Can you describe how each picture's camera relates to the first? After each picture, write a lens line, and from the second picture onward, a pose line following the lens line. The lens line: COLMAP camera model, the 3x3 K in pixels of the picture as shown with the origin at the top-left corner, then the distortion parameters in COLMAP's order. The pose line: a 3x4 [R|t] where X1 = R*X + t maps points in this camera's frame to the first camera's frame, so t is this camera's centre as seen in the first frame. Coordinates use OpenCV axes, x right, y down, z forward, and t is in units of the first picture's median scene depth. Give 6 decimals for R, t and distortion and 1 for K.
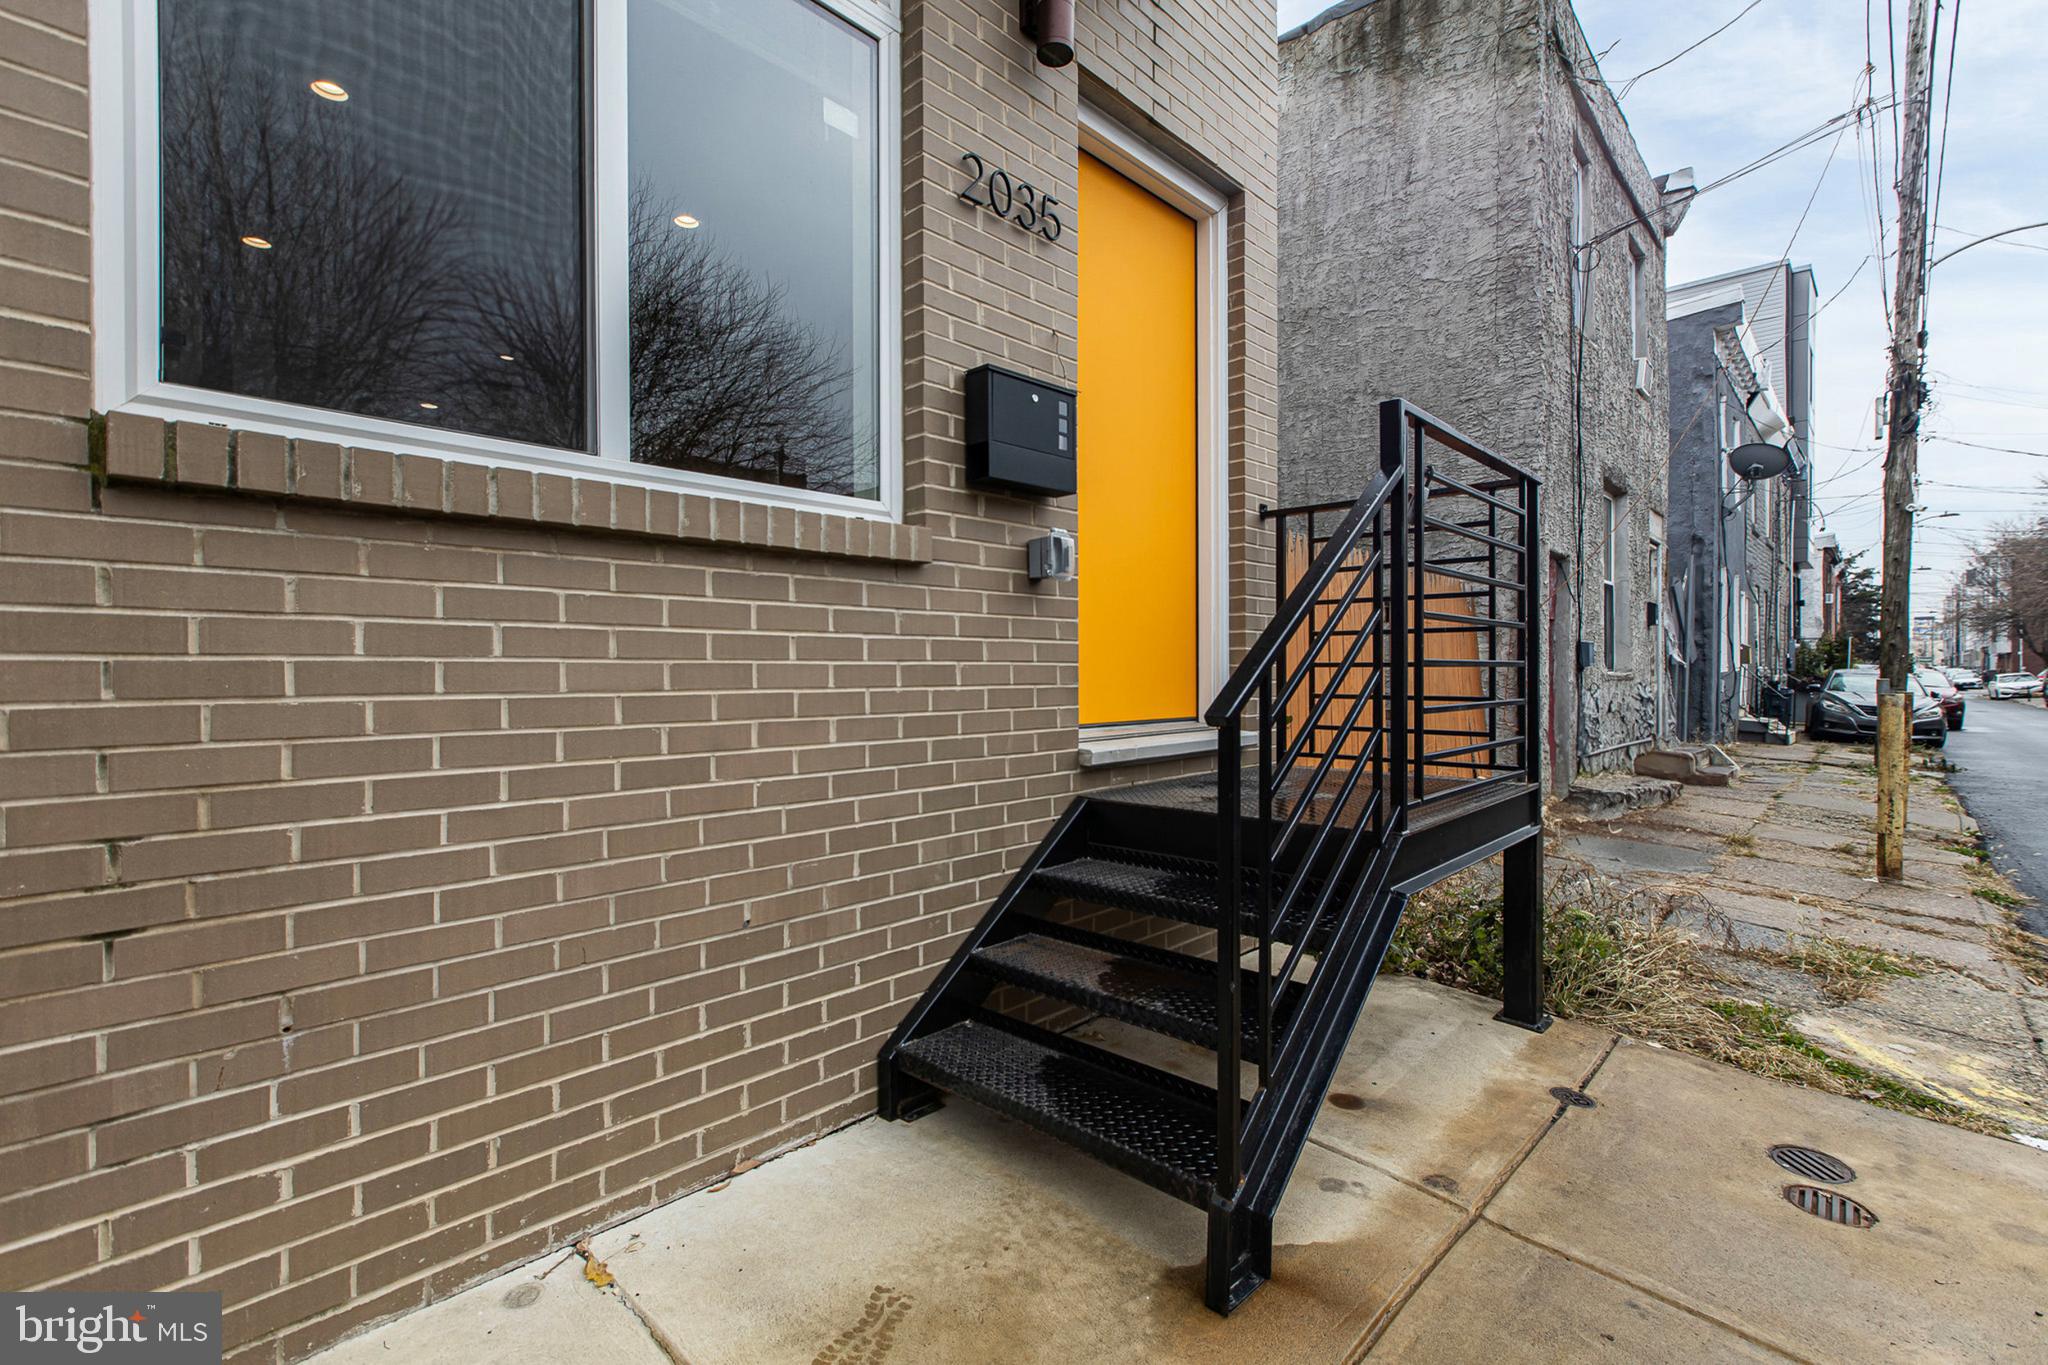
lens RADIAL K [[923.7, 0, 1035.0], [0, 923.7, 658.3], [0, 0, 1]] dist [0.000451, -0.001009]
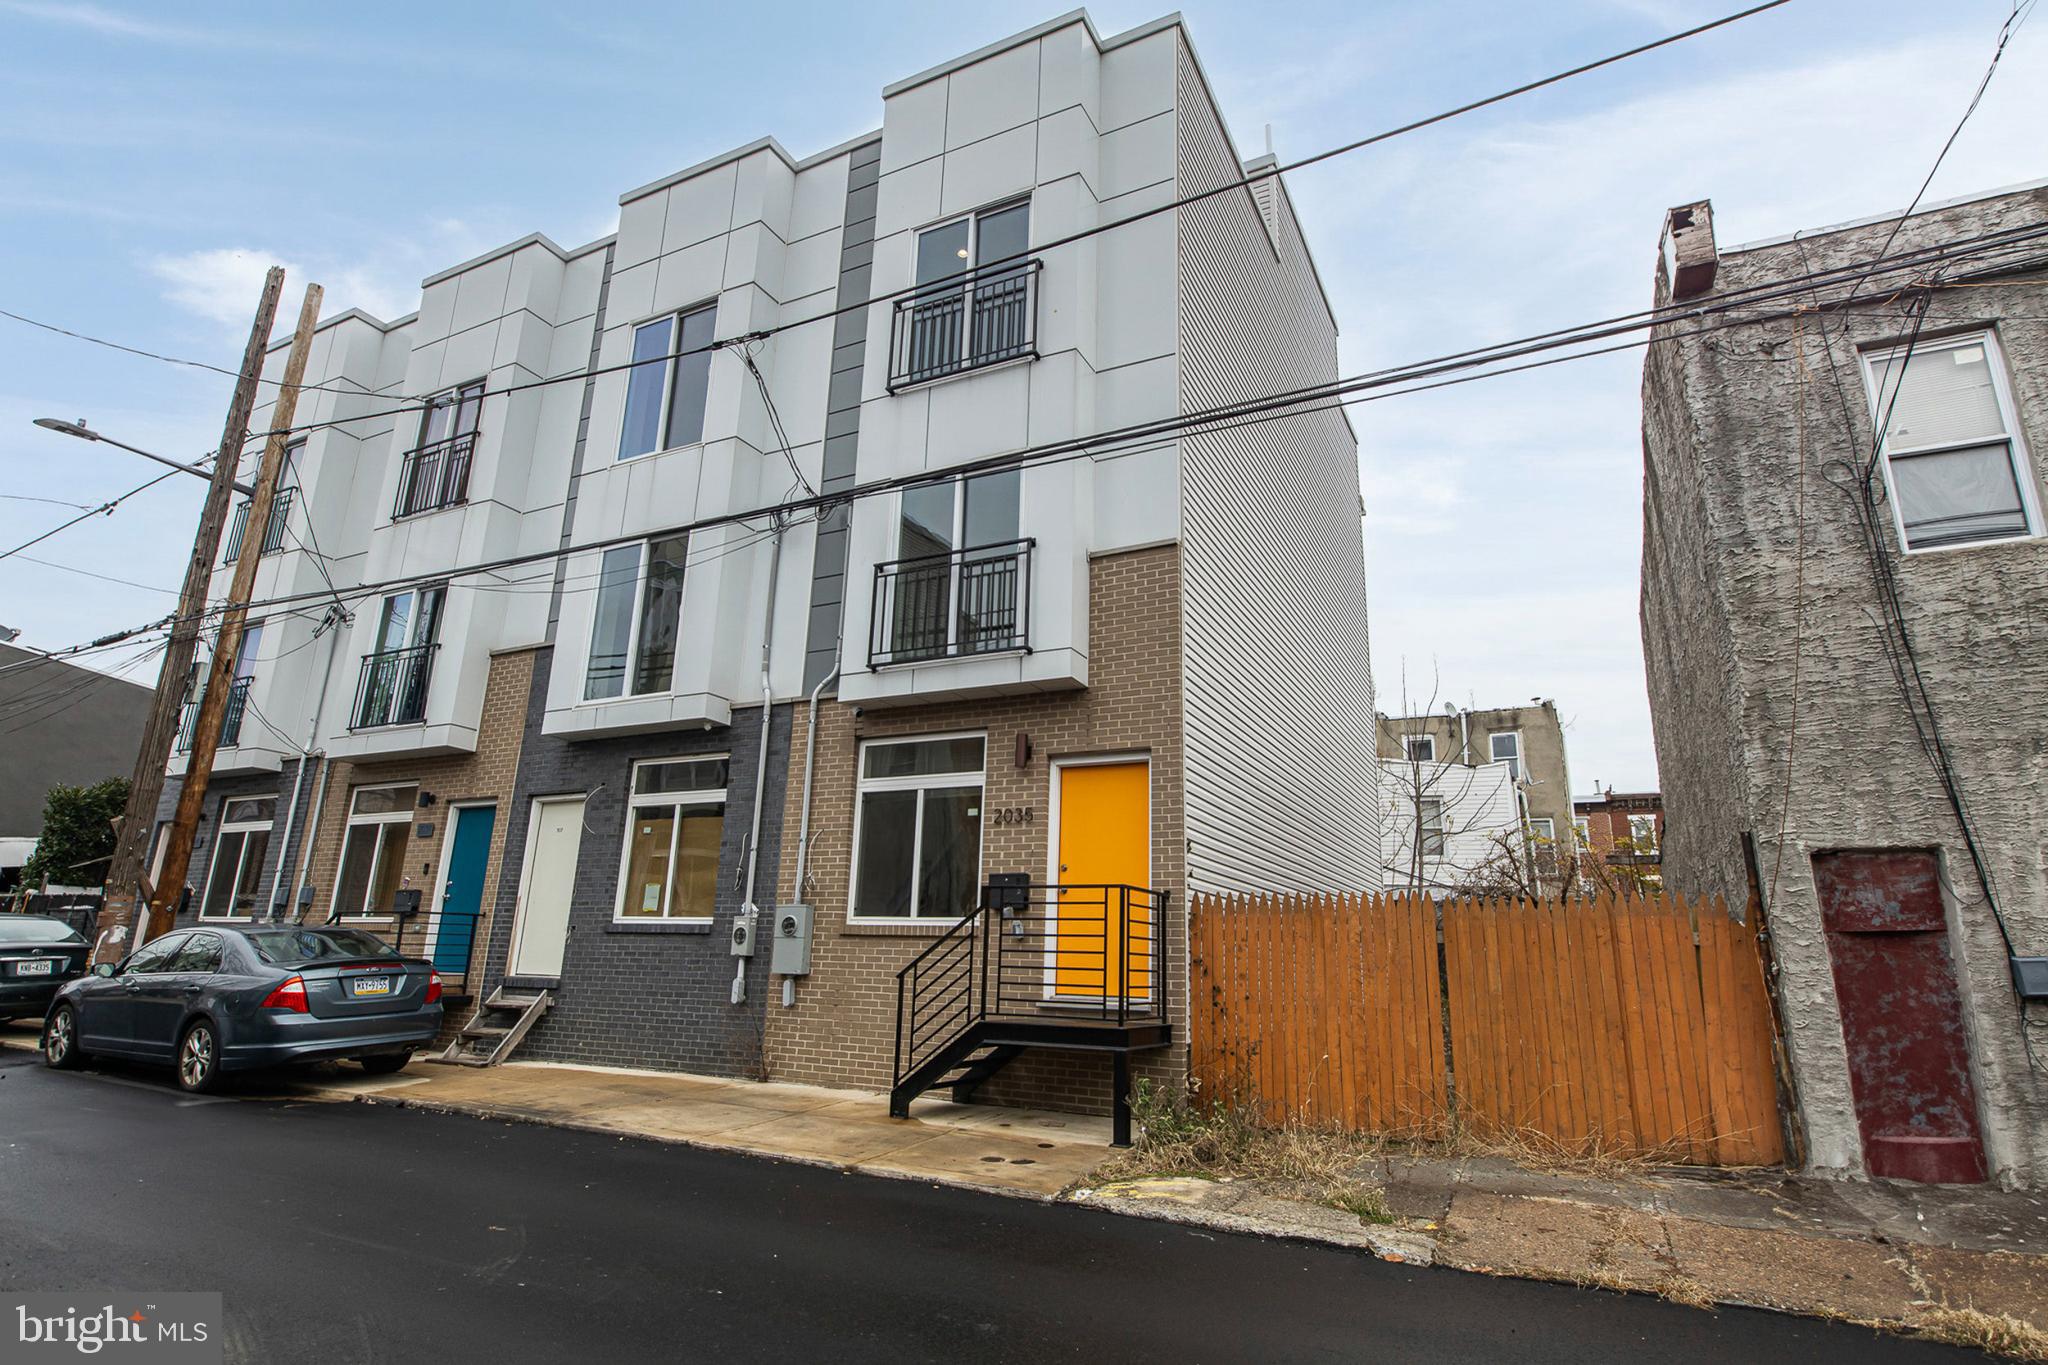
lens RADIAL K [[1034.1, 0, 1055.2], [0, 1034.1, 646.5], [0, 0, 1]] dist [-0.002603, -0.000408]
pose [[0.301440, -0.275378, -0.912853, 4.570541], [-0.018484, 0.955518, -0.294352, -0.005554], [0.953306, 0.105602, 0.282941, 0.083194]]
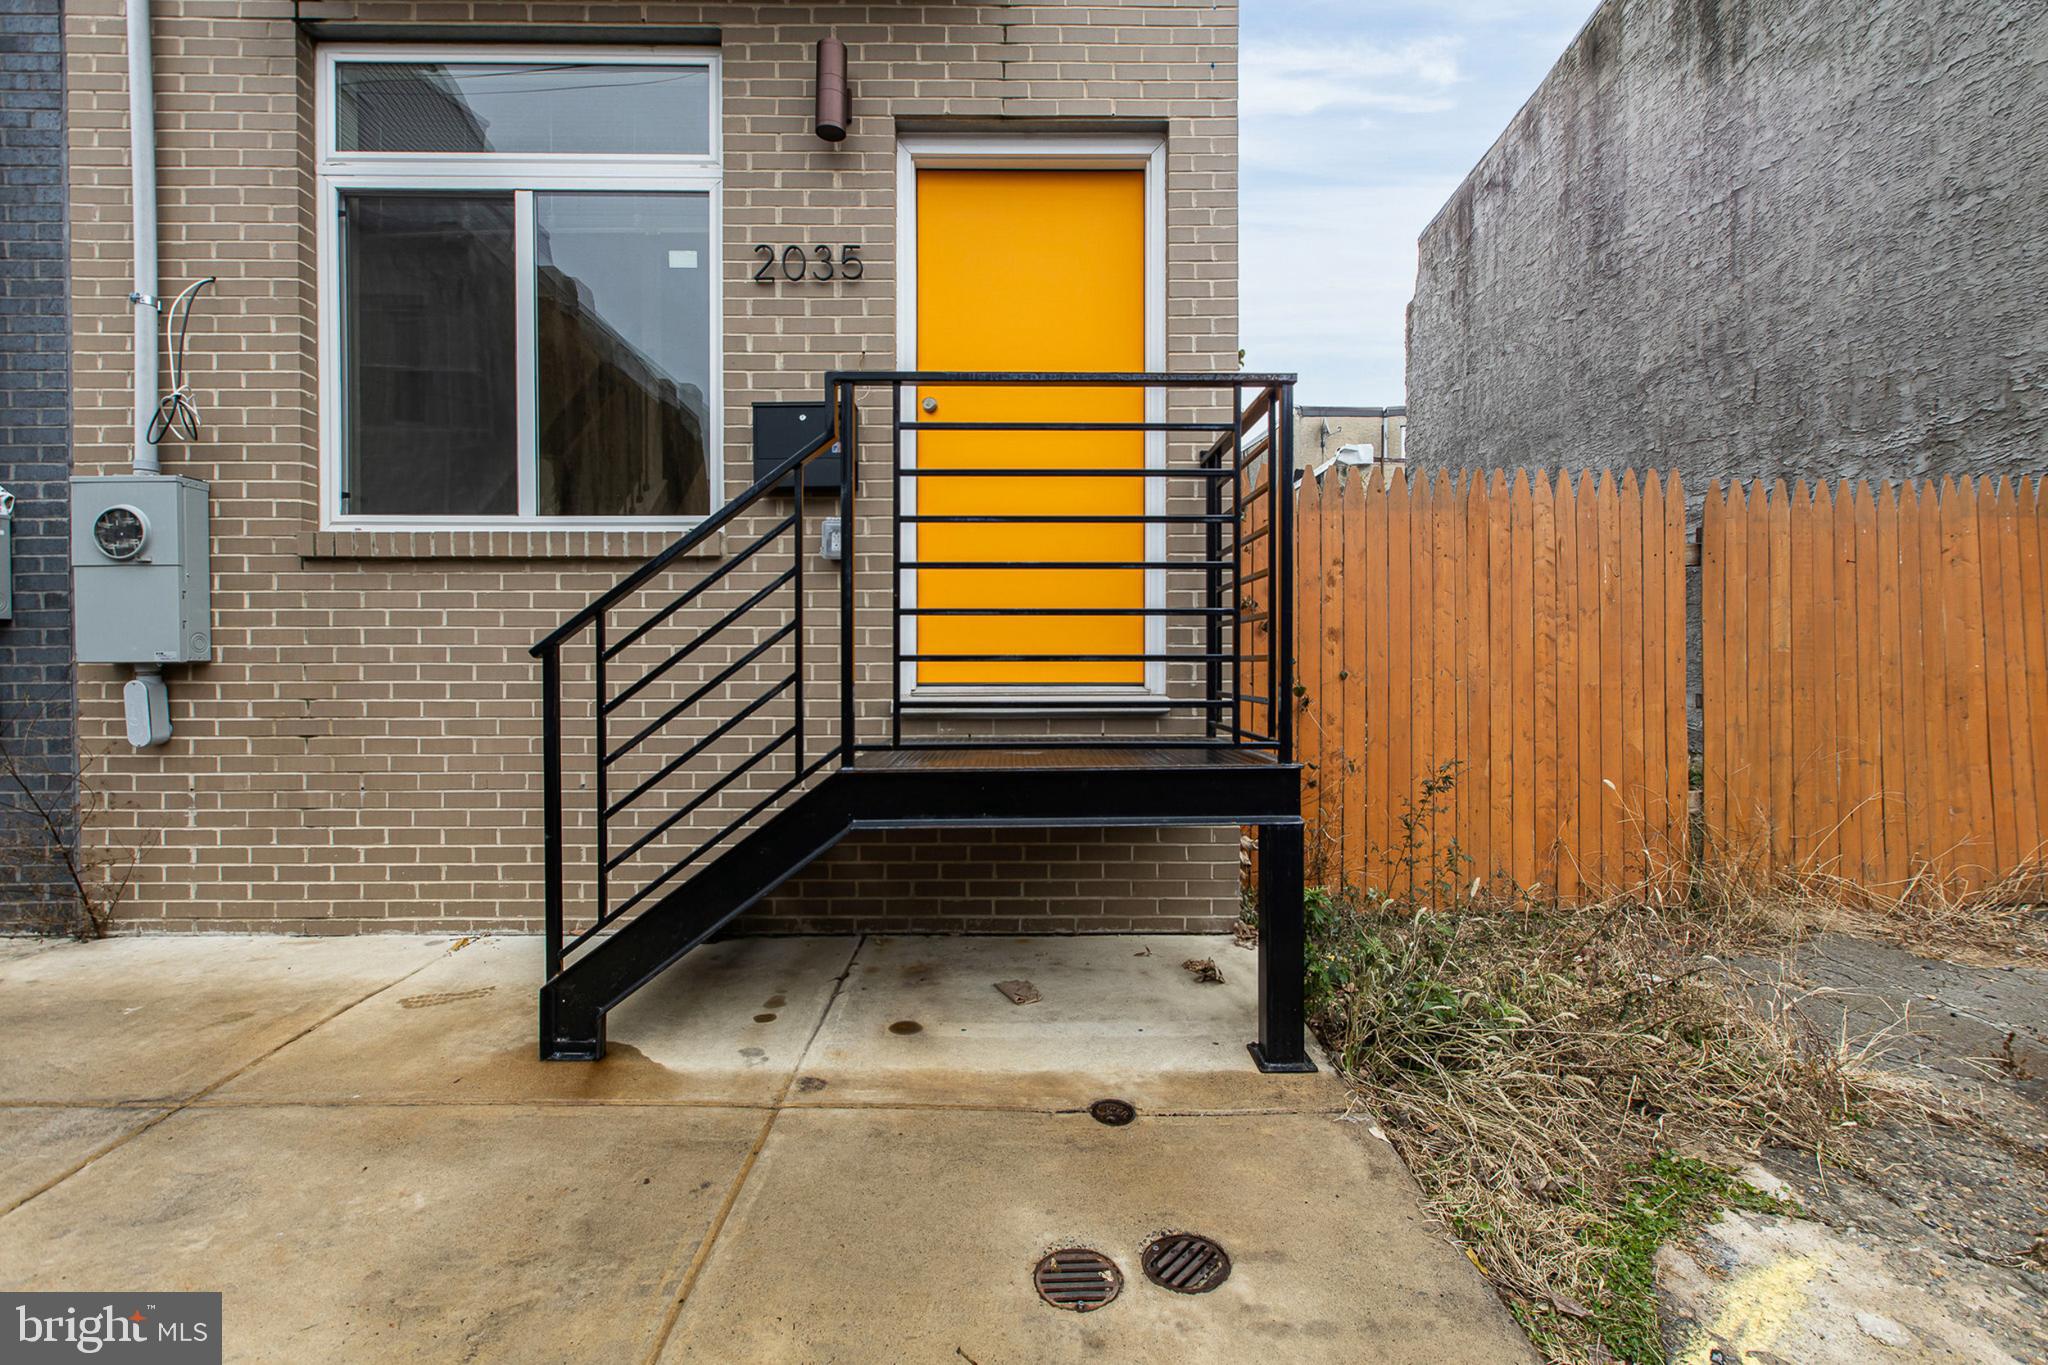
lens RADIAL K [[925.0, 0, 1027.1], [0, 925.0, 657.4], [0, 0, 1]] dist [0.000929, 0.000292]
pose [[0.689149, -0.006015, -0.724595, 1.456827], [0.009412, 0.999955, 0.000650, 0.064425], [0.724558, -0.007268, 0.689175, 0.444717]]
